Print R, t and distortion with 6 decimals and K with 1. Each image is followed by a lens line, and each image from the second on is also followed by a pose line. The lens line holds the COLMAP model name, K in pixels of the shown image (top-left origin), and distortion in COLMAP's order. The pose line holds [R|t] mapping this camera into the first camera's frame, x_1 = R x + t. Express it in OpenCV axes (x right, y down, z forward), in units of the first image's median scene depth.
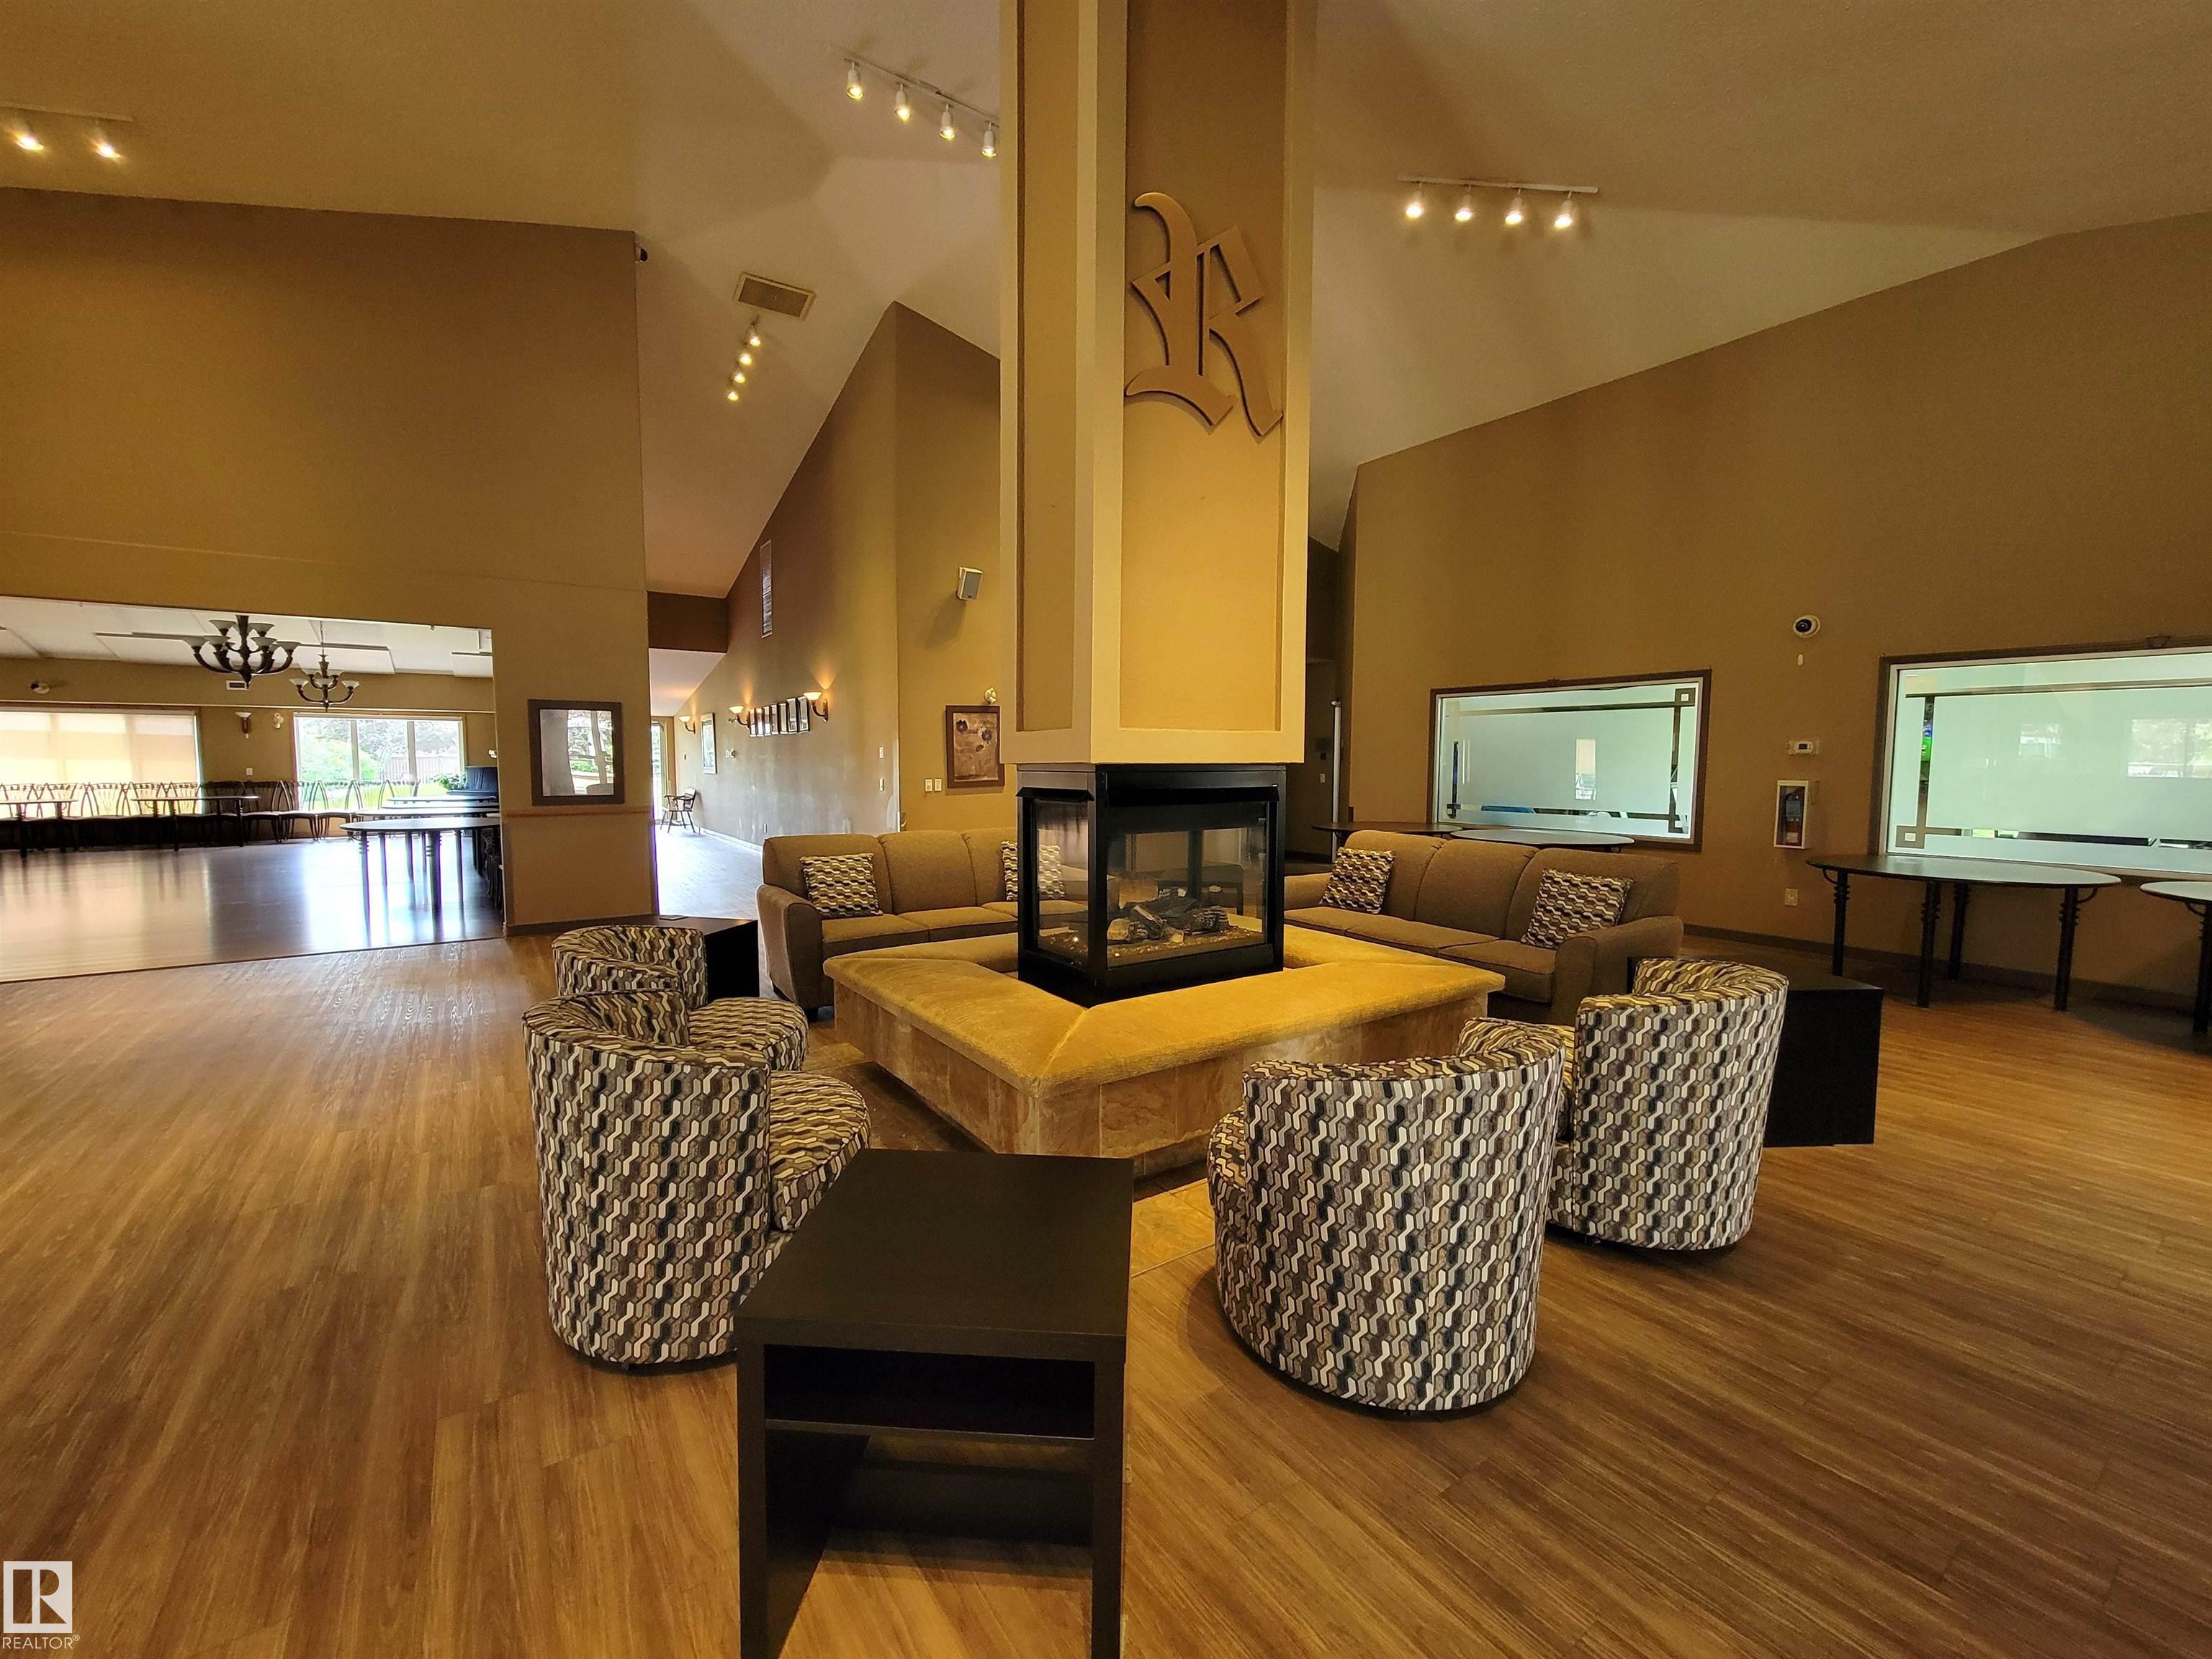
lens RADIAL K [[908.3, 0, 1090.2], [0, 908.3, 821.8], [0, 0, 1]] dist [0.000121, 0.000088]
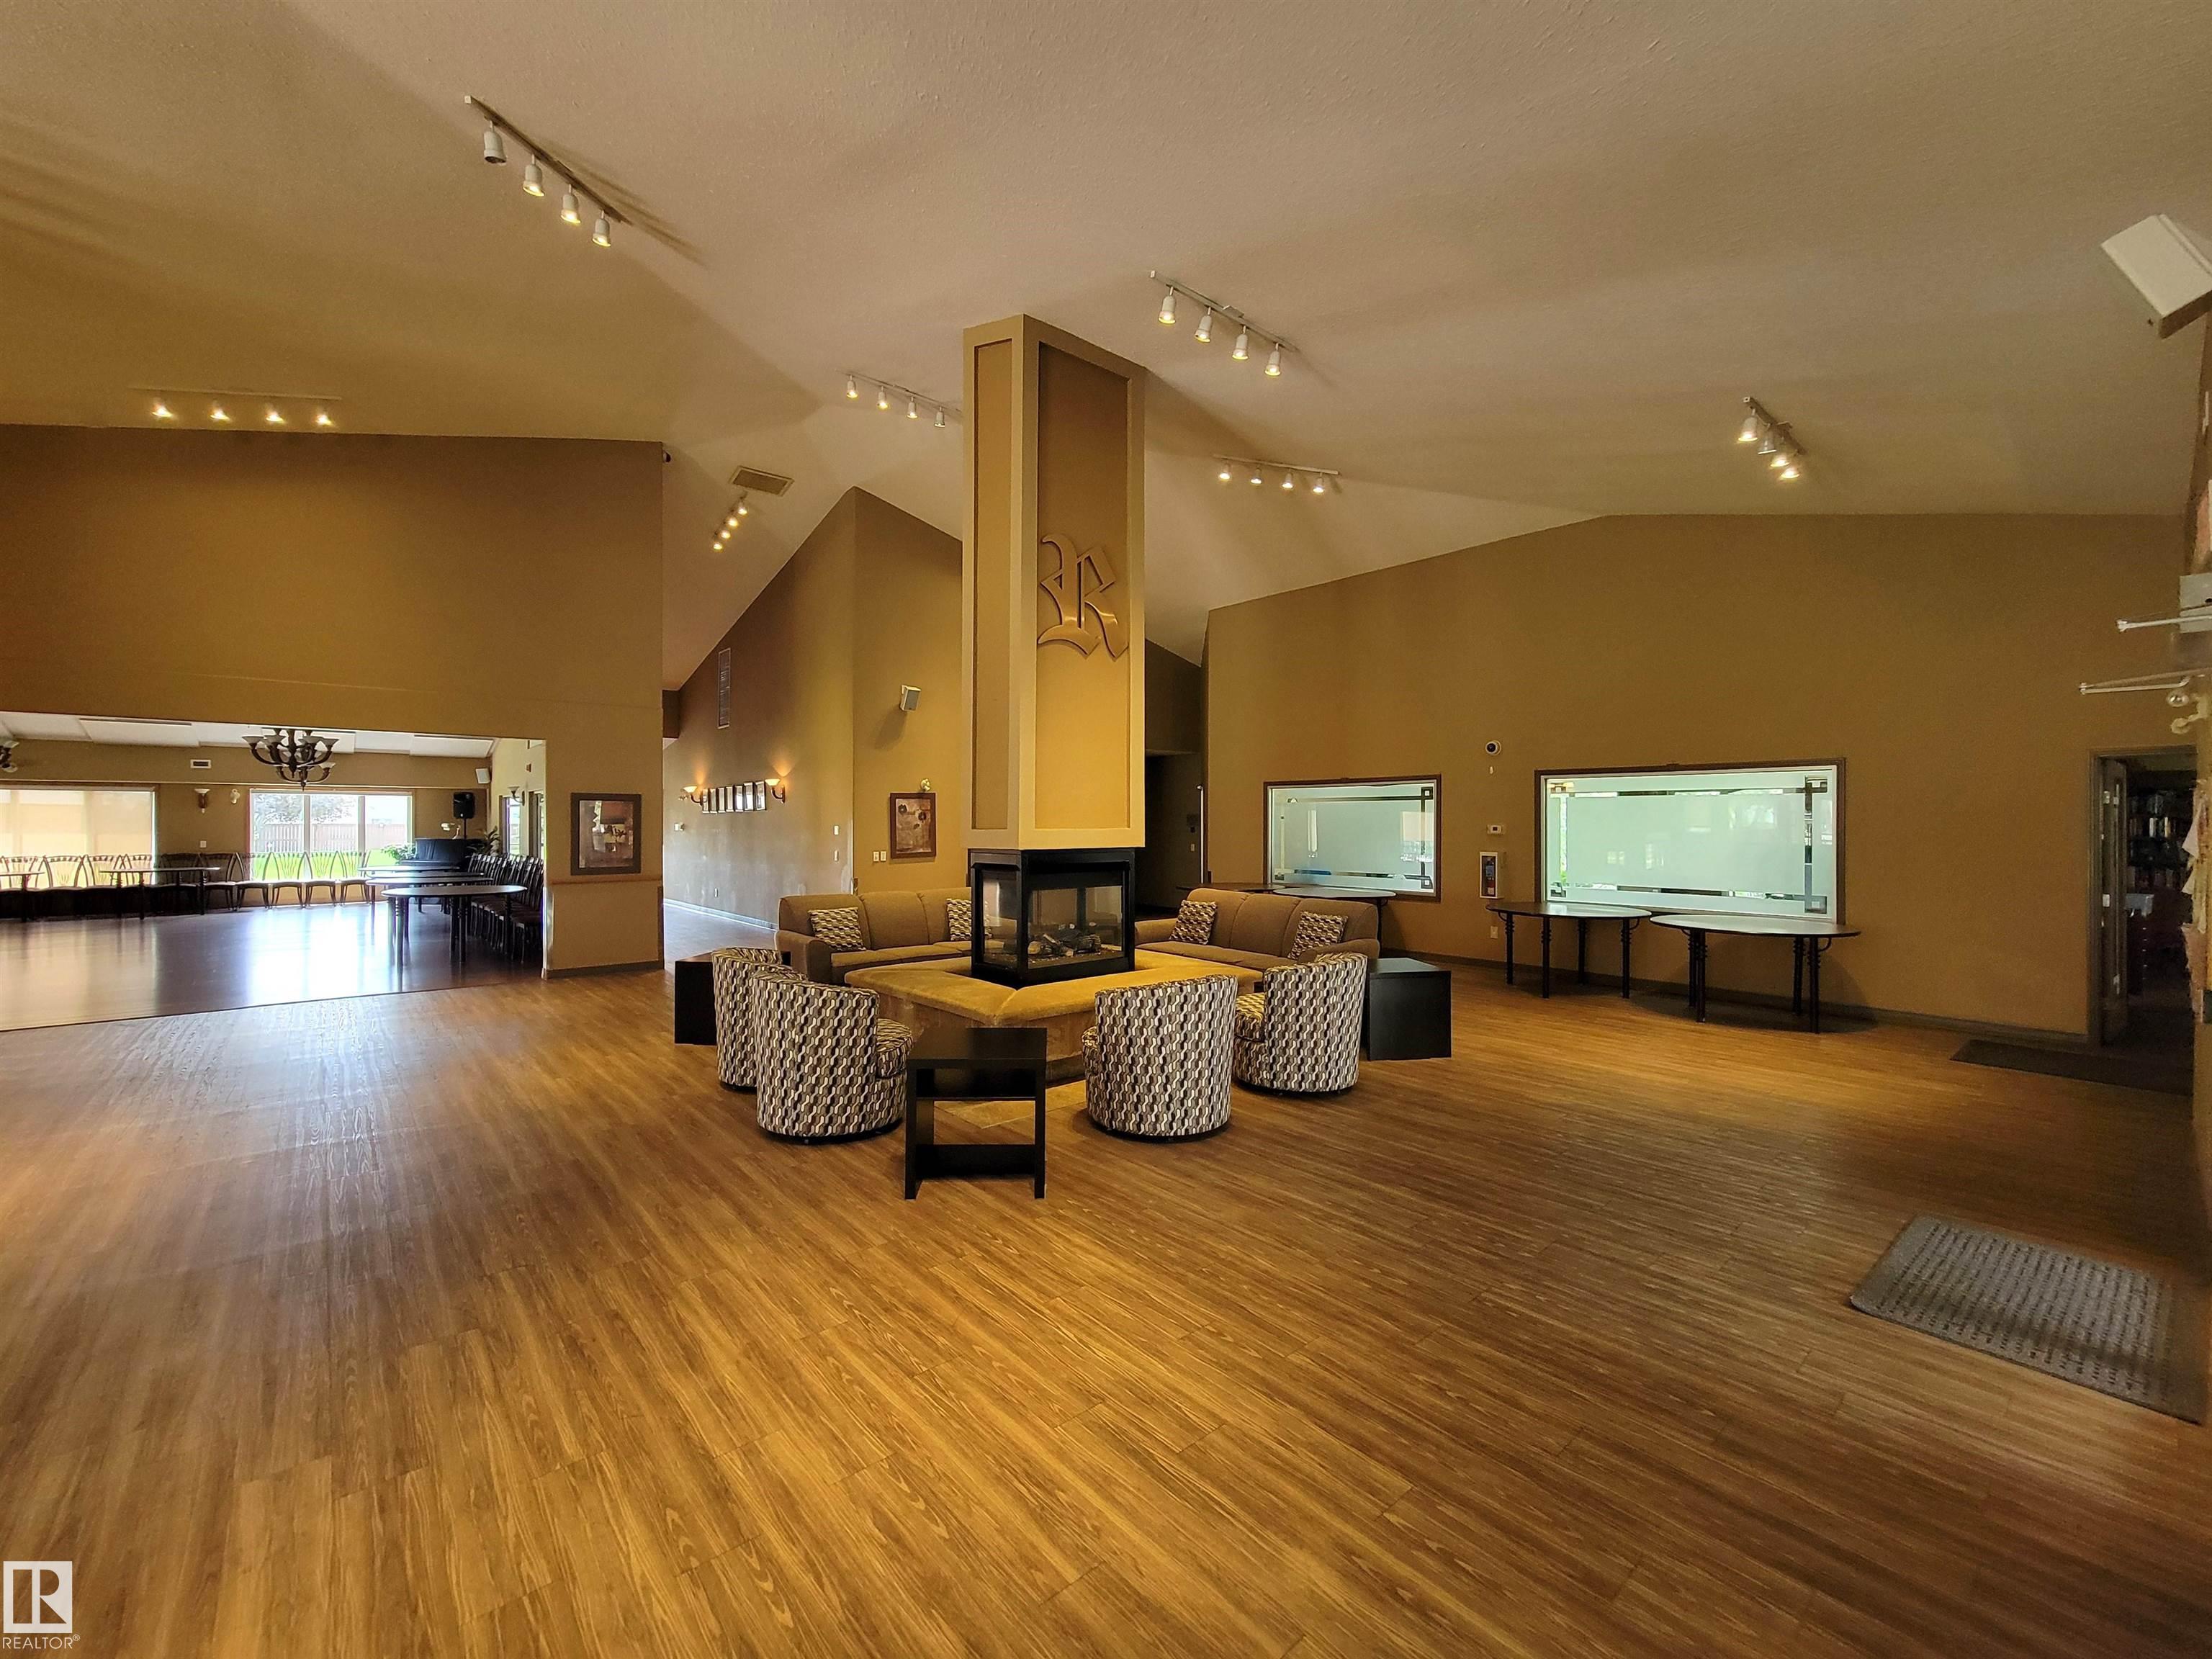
lens RADIAL K [[908.3, 0, 1090.2], [0, 908.3, 821.8], [0, 0, 1]] dist [0.000121, 0.000088]
pose [[0.994082, -0.000798, 0.108631, -0.030645], [0.008399, 0.997545, -0.069529, 0.002922], [-0.108309, 0.070030, 0.991648, -0.440368]]
